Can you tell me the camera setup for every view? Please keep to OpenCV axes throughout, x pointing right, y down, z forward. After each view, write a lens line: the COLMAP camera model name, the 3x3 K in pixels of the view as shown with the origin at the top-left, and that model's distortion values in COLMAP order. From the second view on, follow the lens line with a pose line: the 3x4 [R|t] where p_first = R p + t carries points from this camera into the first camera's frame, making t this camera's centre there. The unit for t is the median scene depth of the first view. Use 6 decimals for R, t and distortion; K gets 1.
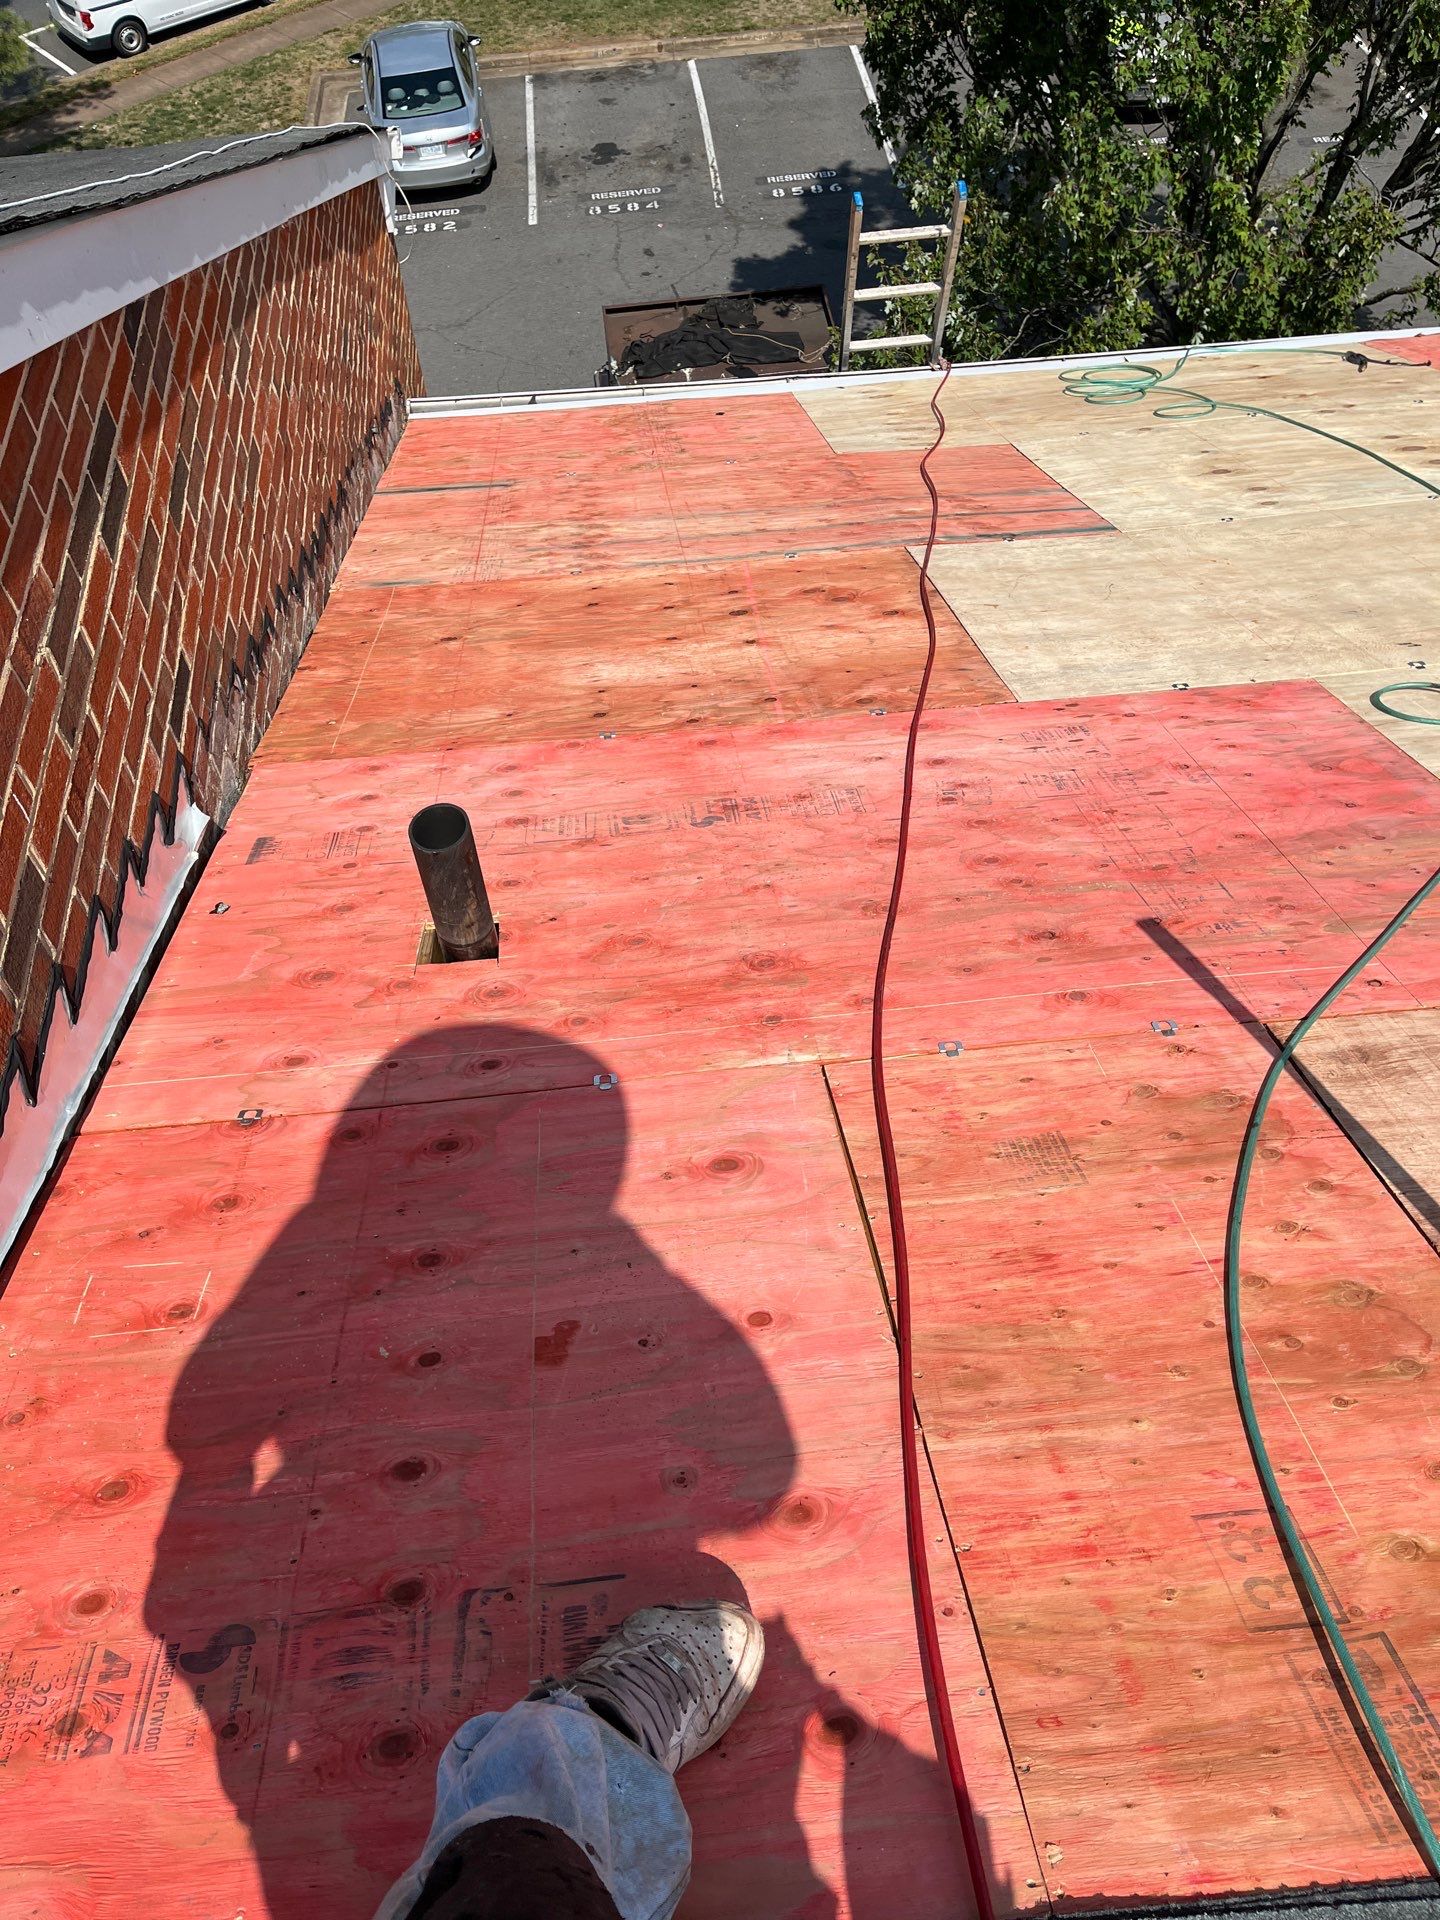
lens RADIAL K [[1452.2, 0, 733.1], [0, 1452.2, 950.2], [0, 0, 1]] dist [0.050810, -0.043851]
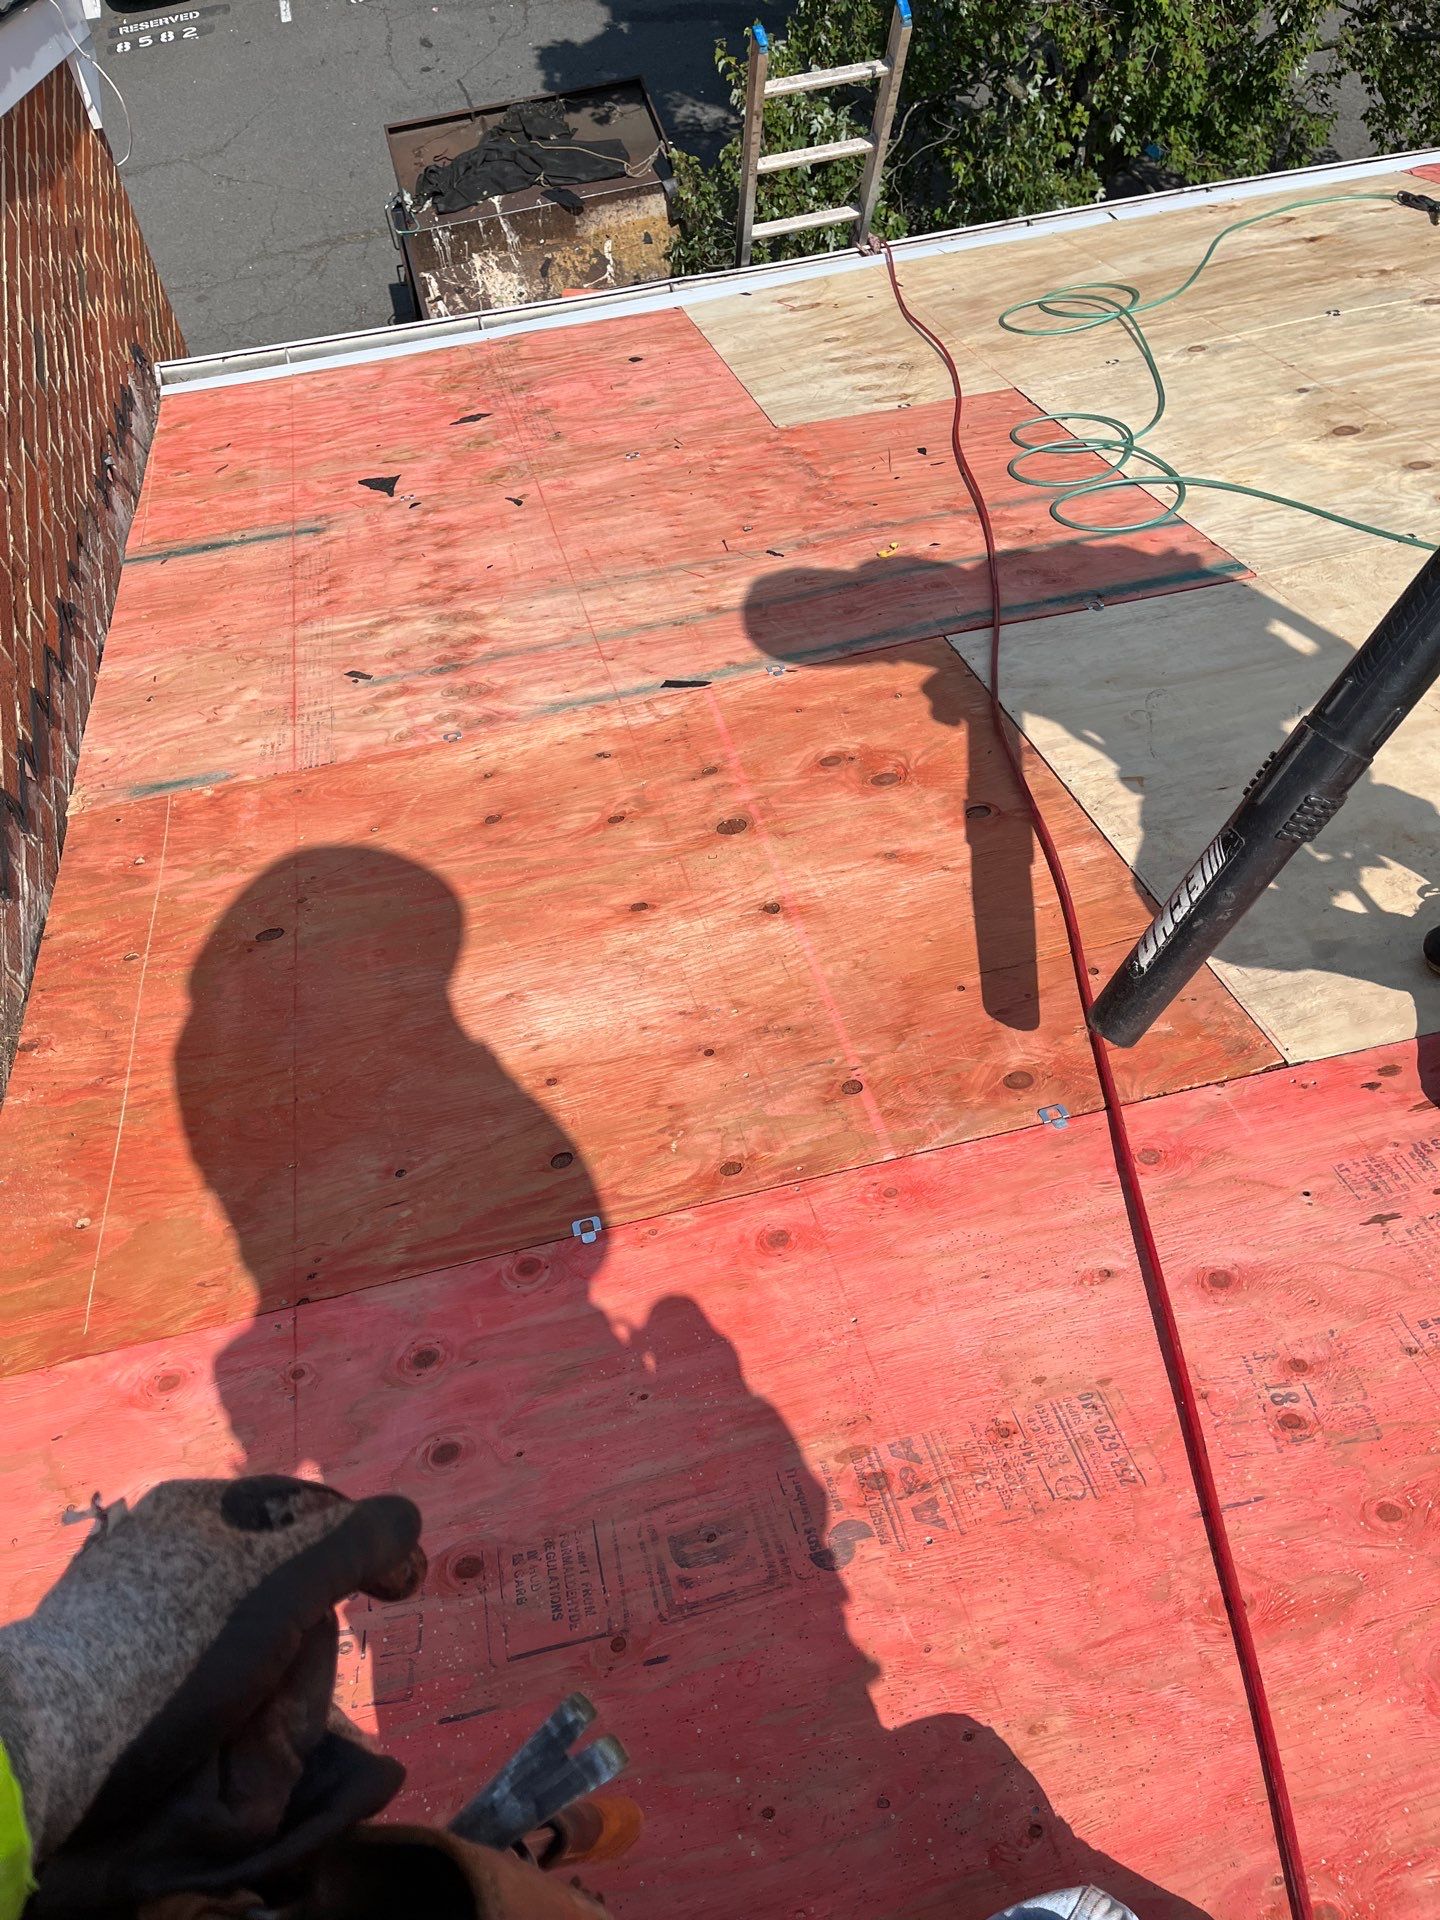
lens RADIAL K [[1440.8, 0, 710.2], [0, 1440.8, 952.5], [0, 0, 1]] dist [0.075186, -0.112854]
pose [[0.990842, -0.119989, 0.061933, -0.034642], [0.110632, 0.984355, 0.137136, -0.181939], [-0.077419, -0.129028, 0.988614, 0.261453]]
